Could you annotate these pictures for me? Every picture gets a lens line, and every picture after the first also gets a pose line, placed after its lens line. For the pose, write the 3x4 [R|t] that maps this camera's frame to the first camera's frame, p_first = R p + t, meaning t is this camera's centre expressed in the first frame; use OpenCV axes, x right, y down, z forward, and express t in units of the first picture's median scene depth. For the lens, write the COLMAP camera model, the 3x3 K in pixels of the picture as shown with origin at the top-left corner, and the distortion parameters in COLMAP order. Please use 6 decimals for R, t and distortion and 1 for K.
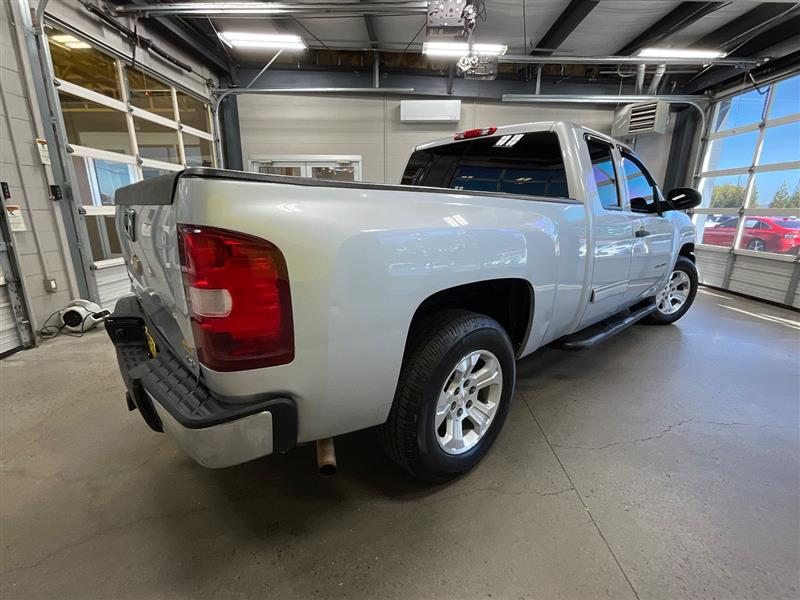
lens RADIAL K [[364.3, 0, 401.7], [0, 364.3, 299.3], [0, 0, 1]] dist [0.002551, -0.001685]
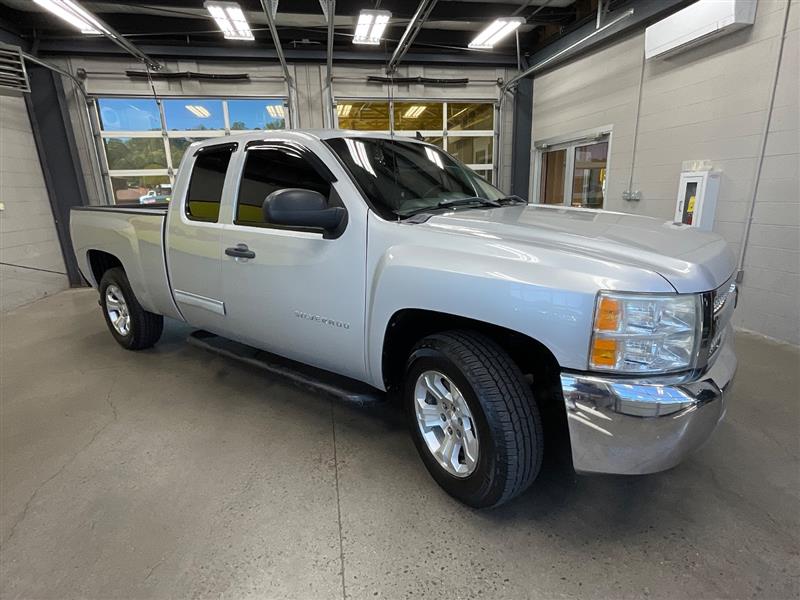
lens RADIAL K [[416.8, 0, 401.5], [0, 416.8, 299.4], [0, 0, 1]] dist [-0.002530, 0.001625]
pose [[0.220101, 0.234410, -0.946894, 0.819243], [-0.210509, 0.959240, 0.188534, -0.166477], [0.952492, 0.157833, 0.260475, 0.568544]]
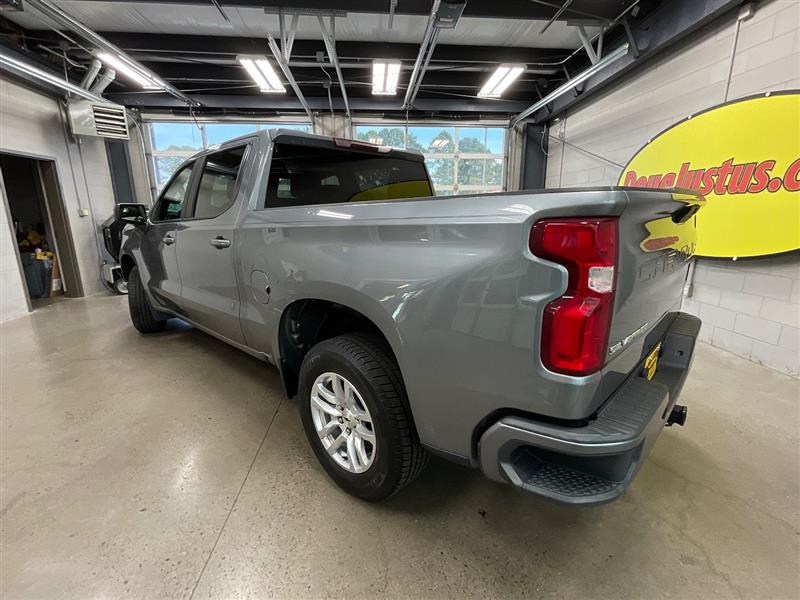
lens RADIAL K [[373.2, 0, 401.3], [0, 373.2, 299.2], [0, 0, 1]] dist [-0.000284, 0.000557]
pose [[-0.123130, -0.231178, 0.965088, -0.489630], [0.250520, 0.933751, 0.255634, -0.143205], [-0.960249, 0.273250, -0.057058, 0.503945]]
